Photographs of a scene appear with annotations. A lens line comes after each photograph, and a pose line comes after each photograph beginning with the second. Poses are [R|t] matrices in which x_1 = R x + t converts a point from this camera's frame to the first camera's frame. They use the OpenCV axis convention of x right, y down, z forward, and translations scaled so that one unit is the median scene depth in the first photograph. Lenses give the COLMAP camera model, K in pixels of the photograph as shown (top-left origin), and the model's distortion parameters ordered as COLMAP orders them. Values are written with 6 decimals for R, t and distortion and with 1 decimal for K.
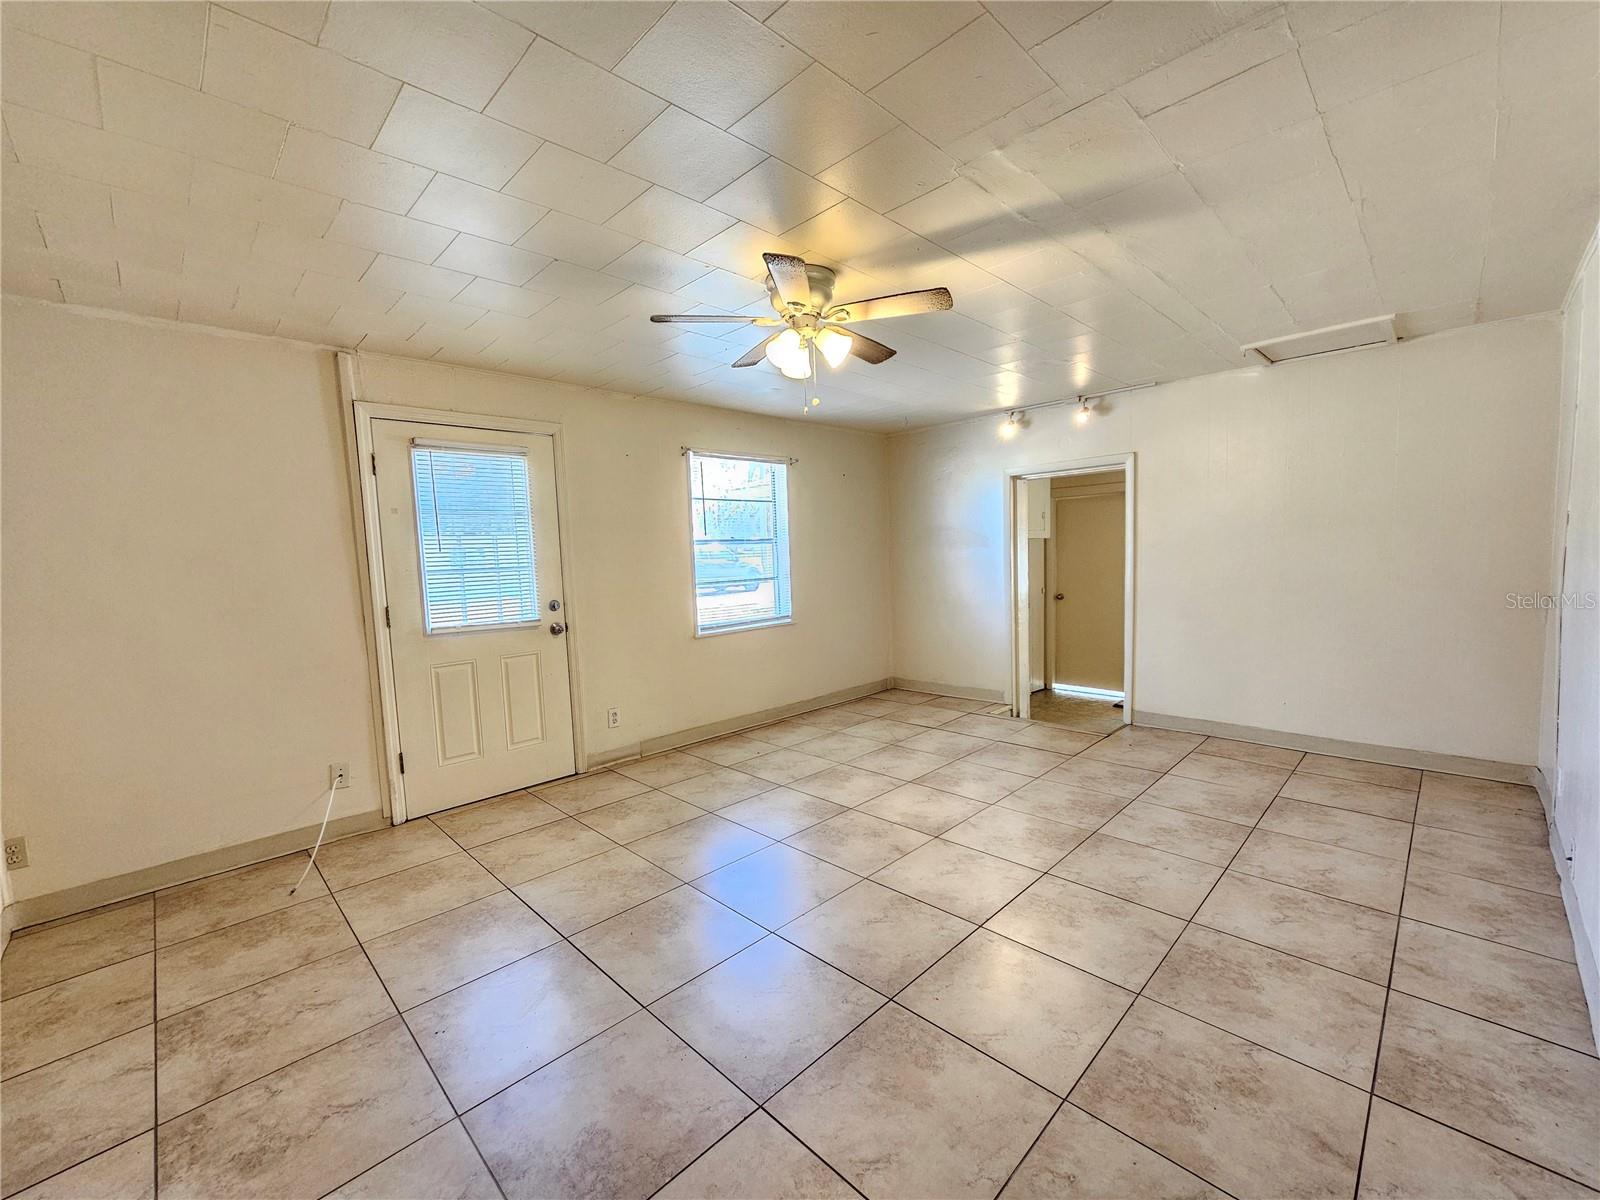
lens RADIAL K [[654.3, 0, 795.2], [0, 654.3, 608.7], [0, 0, 1]] dist [-0.000715, 0.000495]
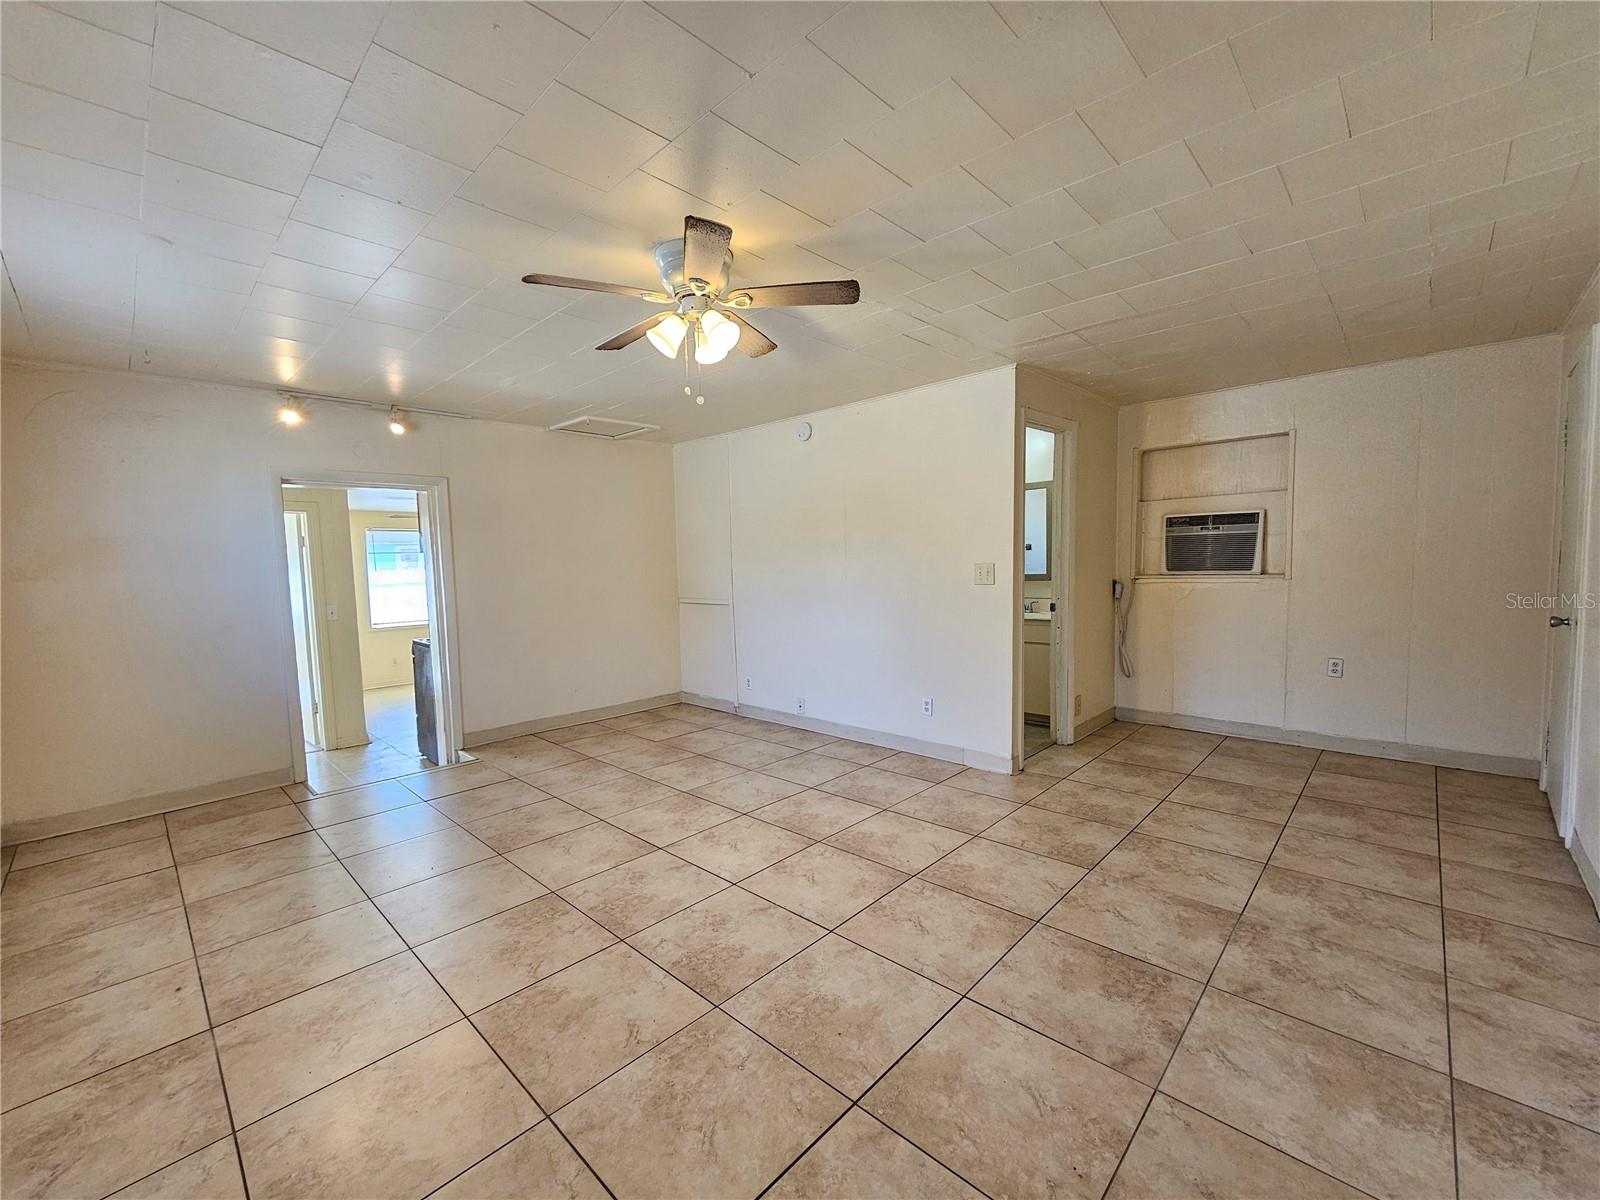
lens RADIAL K [[654.3, 0, 795.2], [0, 654.3, 608.7], [0, 0, 1]] dist [-0.000715, 0.000495]
pose [[-0.026750, -0.038994, 0.998881, -0.743620], [0.114756, 0.992513, 0.041818, -0.029619], [-0.993033, 0.115747, -0.022075, 0.751069]]
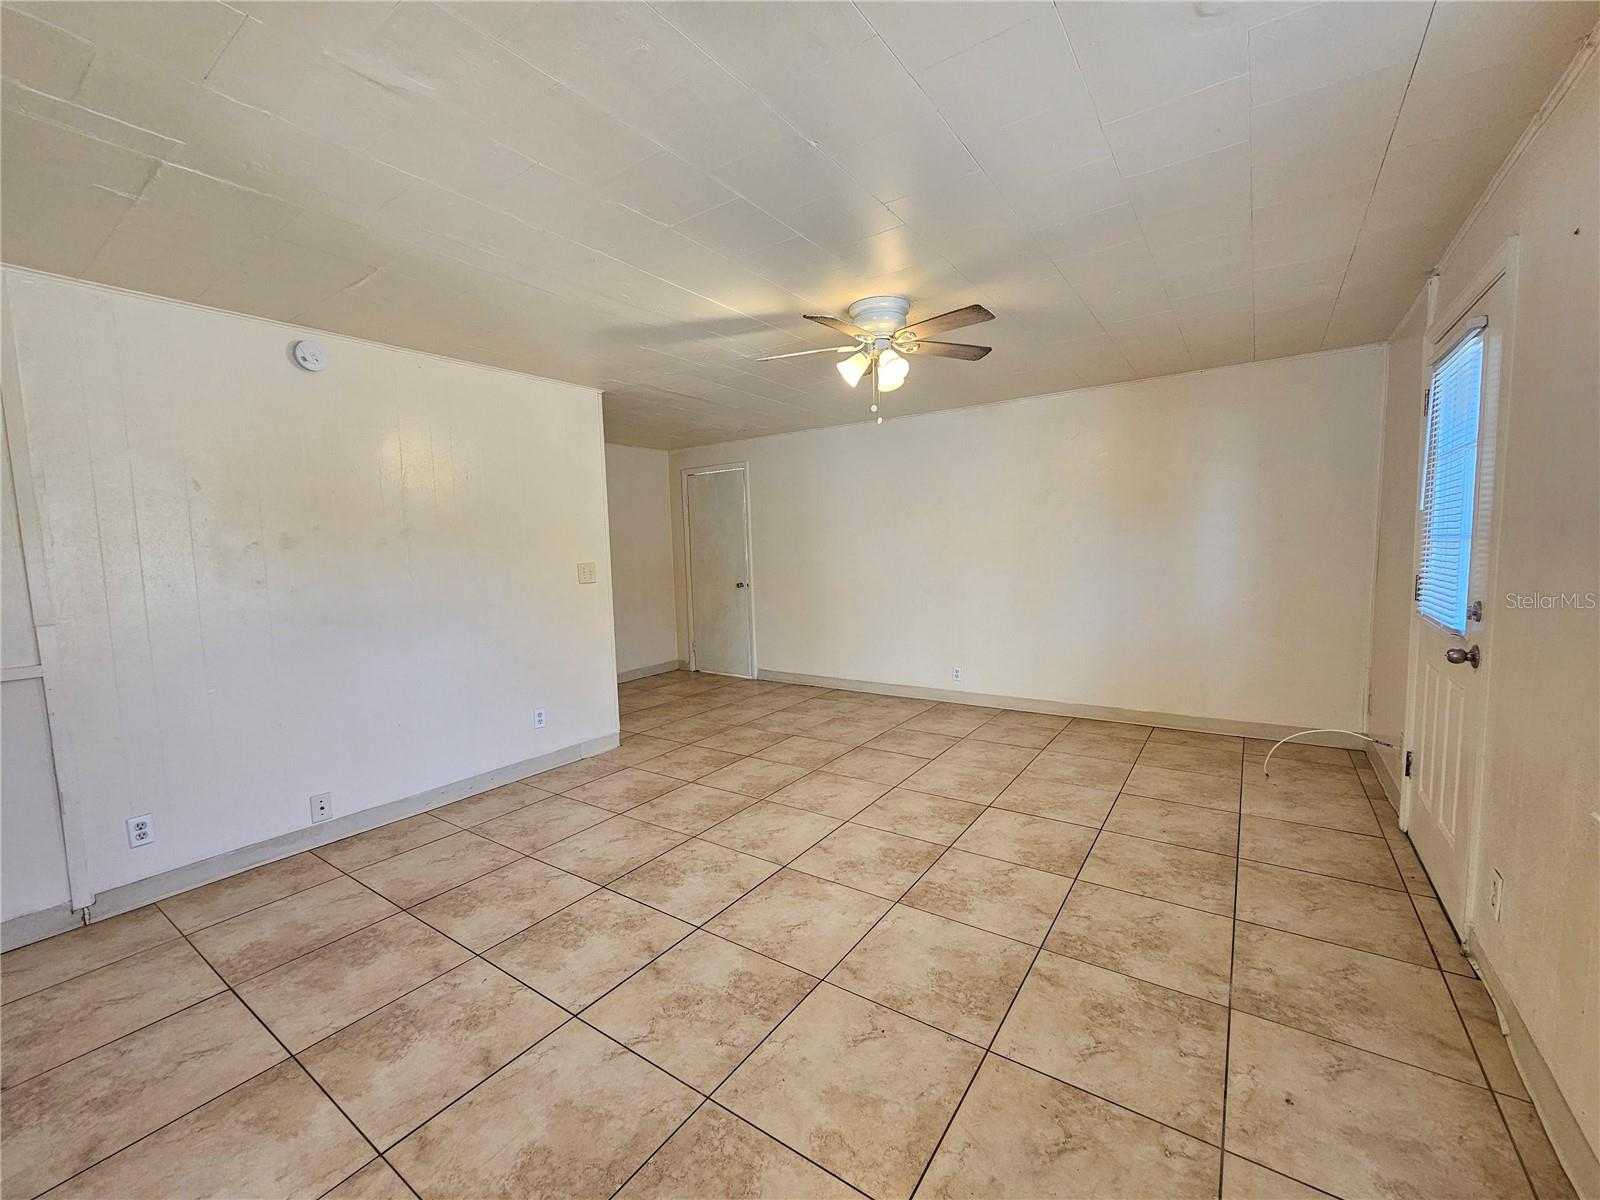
lens RADIAL K [[654.3, 0, 795.2], [0, 654.3, 608.7], [0, 0, 1]] dist [-0.000715, 0.000495]
pose [[-0.981529, 0.079733, -0.173909, 0.319457], [0.046609, 0.981284, 0.186839, -0.162170], [0.185551, 0.175282, -0.966875, 1.754535]]
